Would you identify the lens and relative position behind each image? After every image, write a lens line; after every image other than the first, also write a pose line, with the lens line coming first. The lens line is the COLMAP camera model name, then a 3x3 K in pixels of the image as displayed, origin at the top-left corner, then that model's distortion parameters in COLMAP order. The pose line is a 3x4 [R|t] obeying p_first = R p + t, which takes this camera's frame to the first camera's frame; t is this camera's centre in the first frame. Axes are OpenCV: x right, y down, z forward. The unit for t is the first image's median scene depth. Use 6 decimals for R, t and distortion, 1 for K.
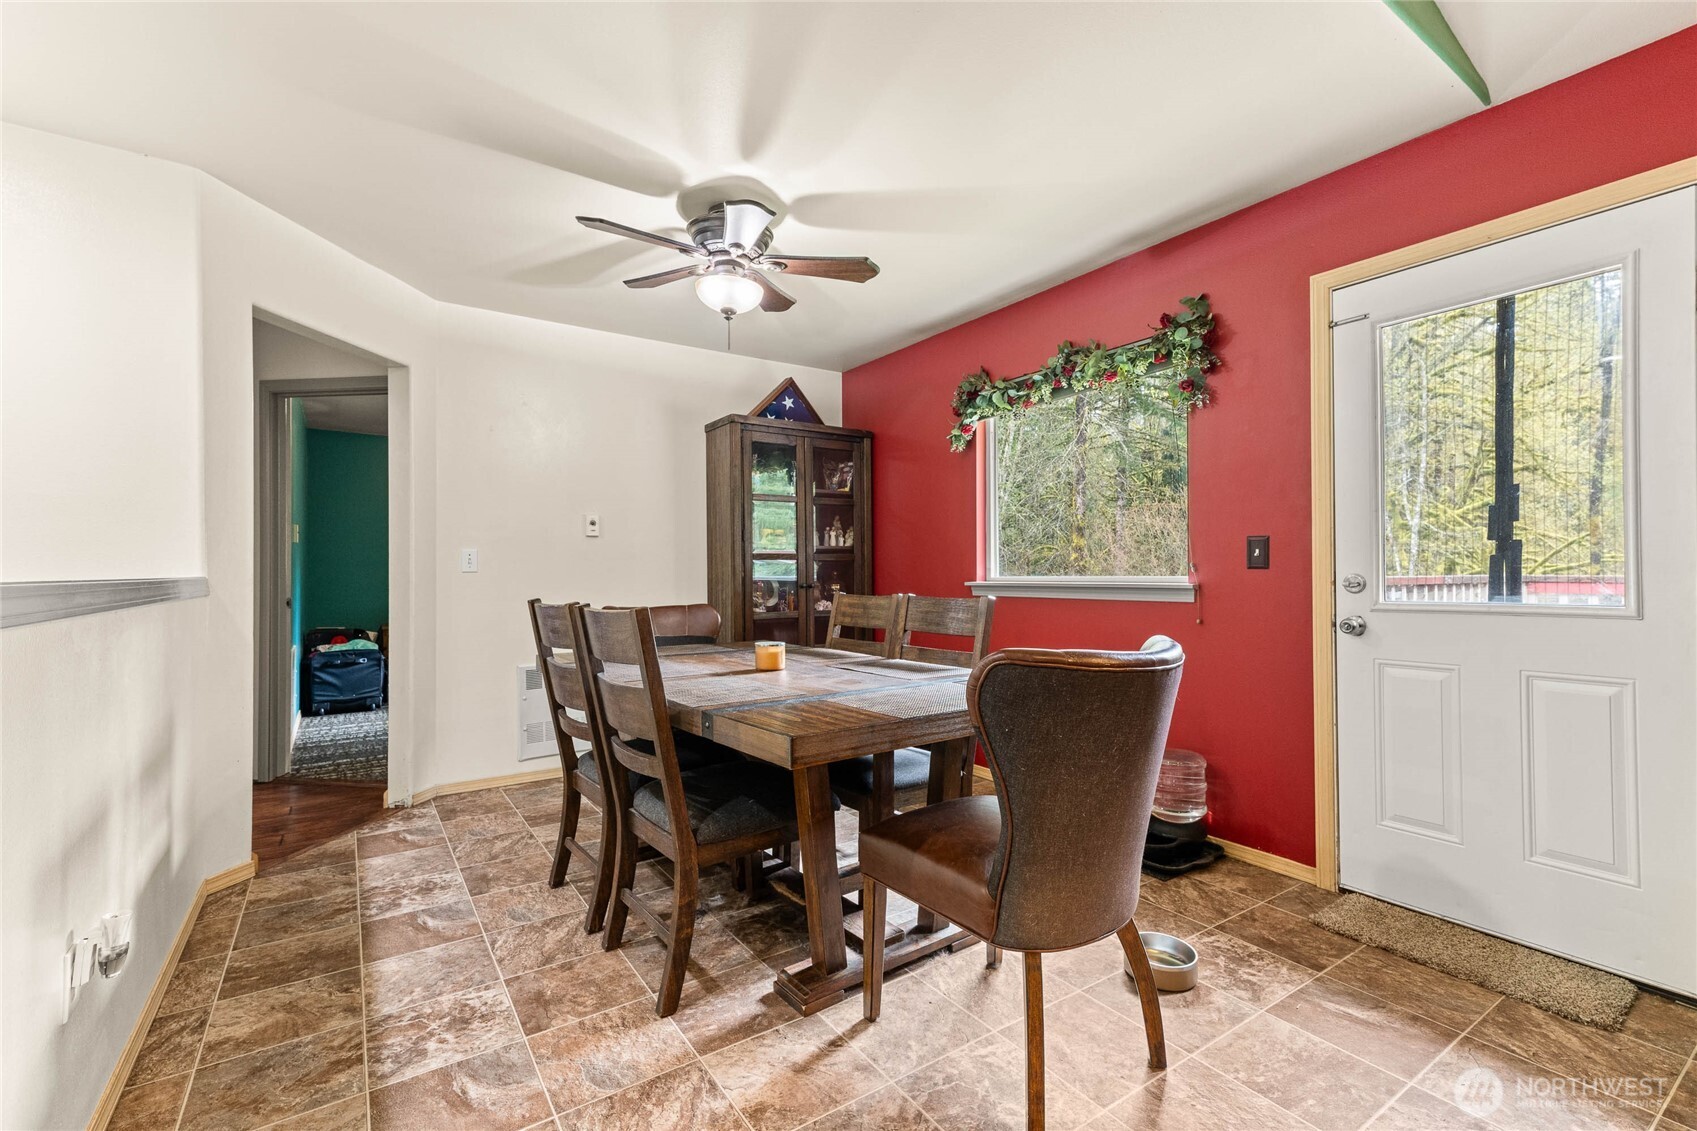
lens RADIAL K [[743.0, 0, 849.2], [0, 743.0, 571.8], [0, 0, 1]] dist [0.012041, -0.000621]
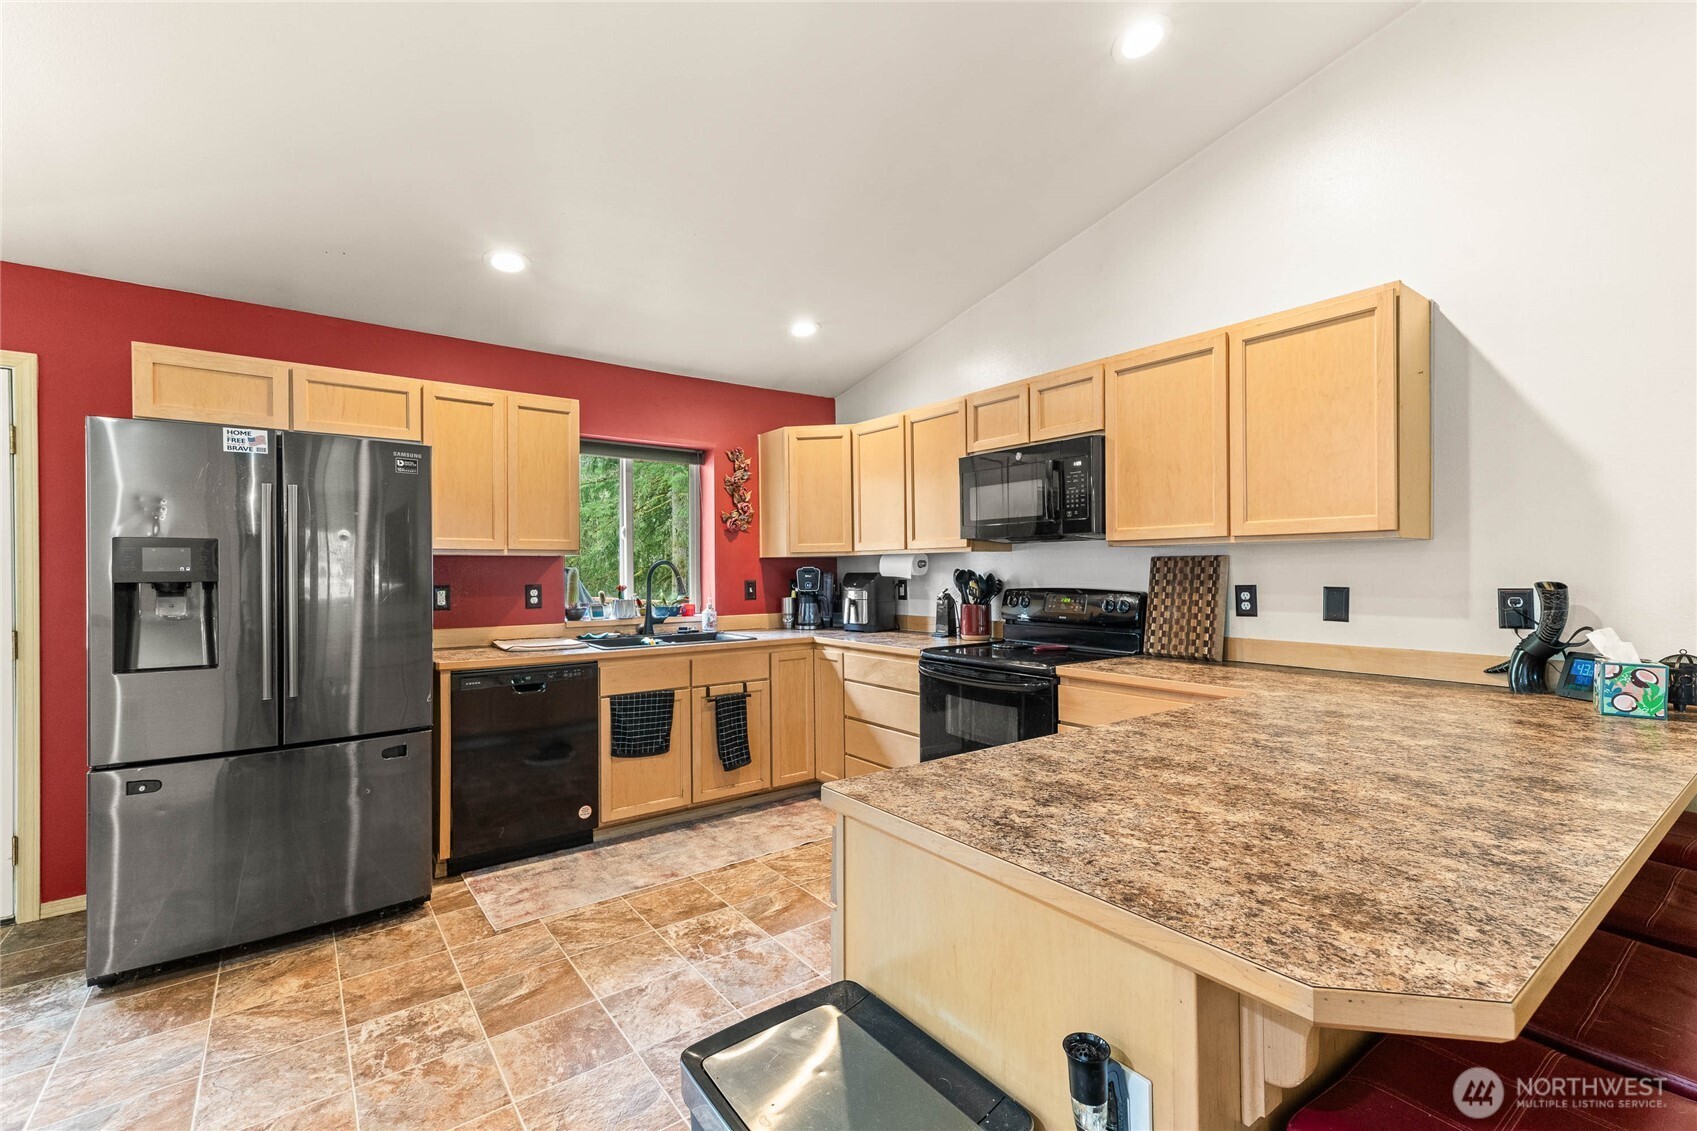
lens RADIAL K [[743.0, 0, 844.4], [0, 743.0, 565.9], [0, 0, 1]] dist [0.012041, -0.000621]
pose [[-0.053154, 0.025715, 0.998255, -2.069141], [0.016287, 0.999558, -0.024881, -0.069408], [-0.998454, 0.014936, -0.053549, 0.825548]]
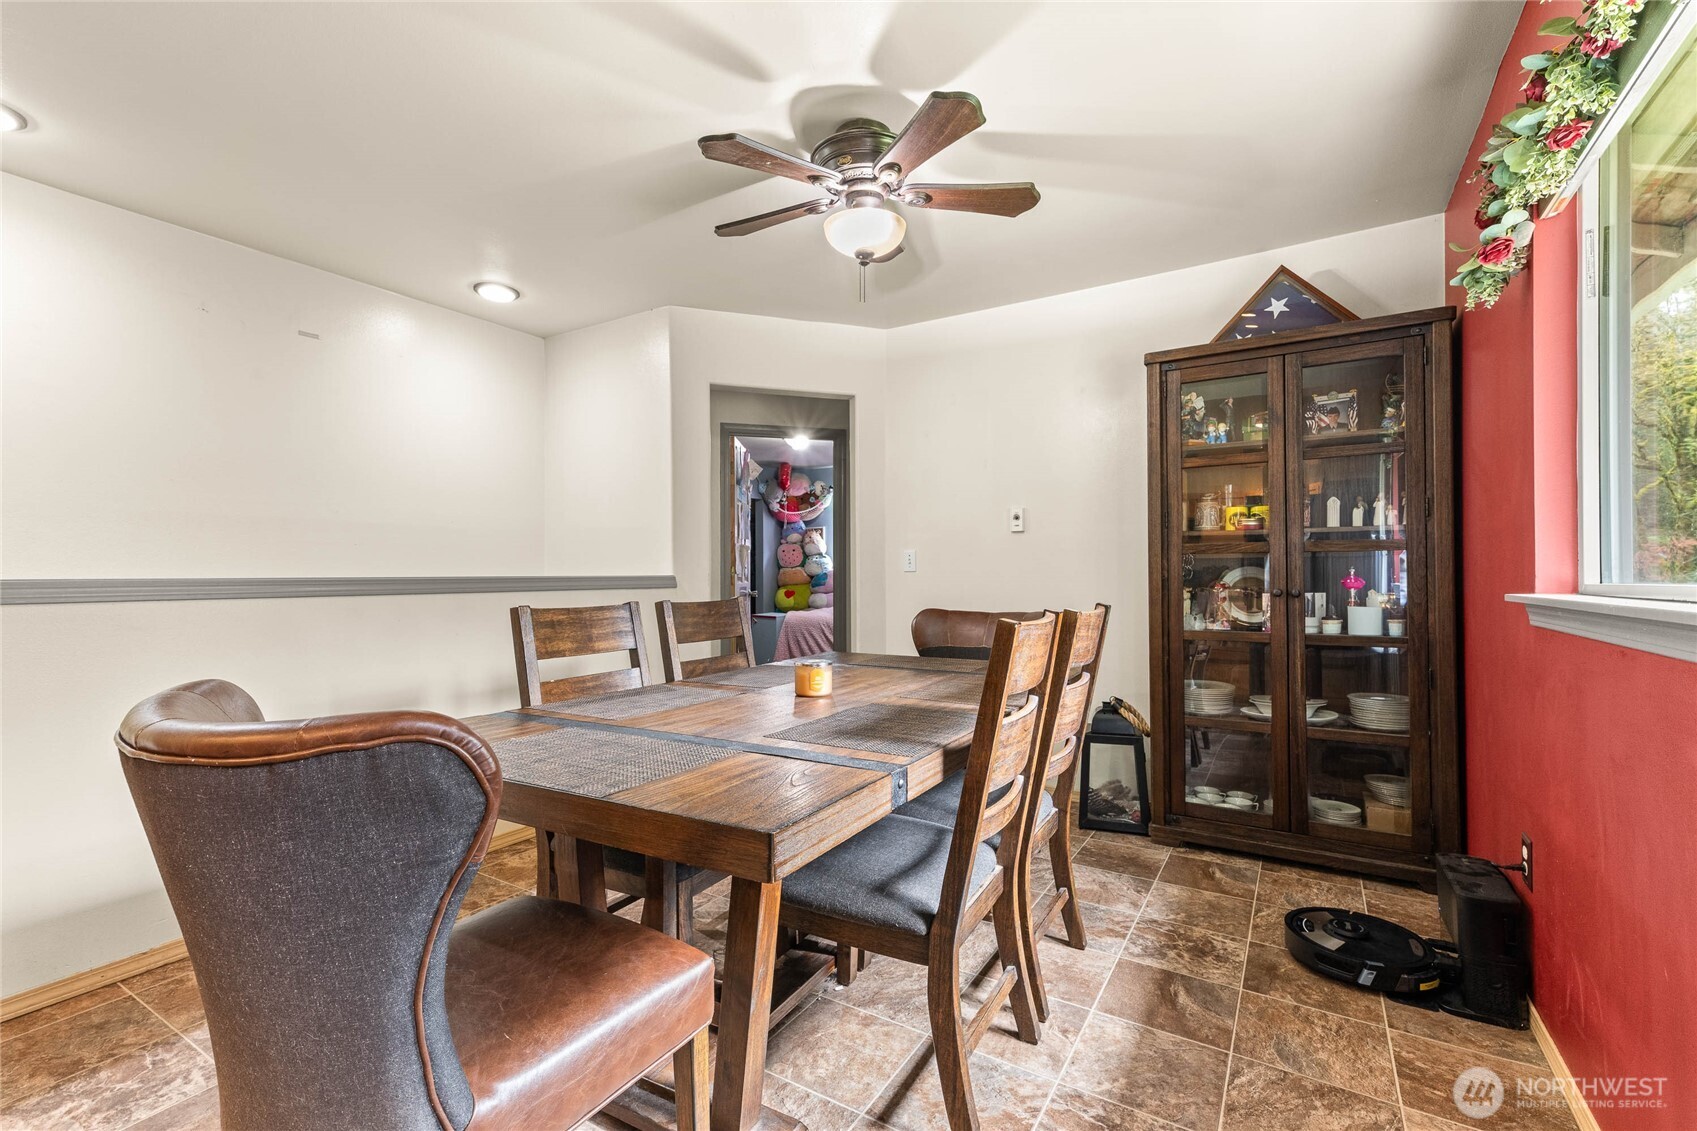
lens RADIAL K [[743.0, 0, 844.4], [0, 743.0, 573.1], [0, 0, 1]] dist [0.012041, -0.000621]
pose [[0.402390, 0.005918, -0.915449, 0.345321], [-0.002377, 0.999982, 0.005420, -0.001882], [0.915465, -0.000005, 0.402397, 0.009333]]
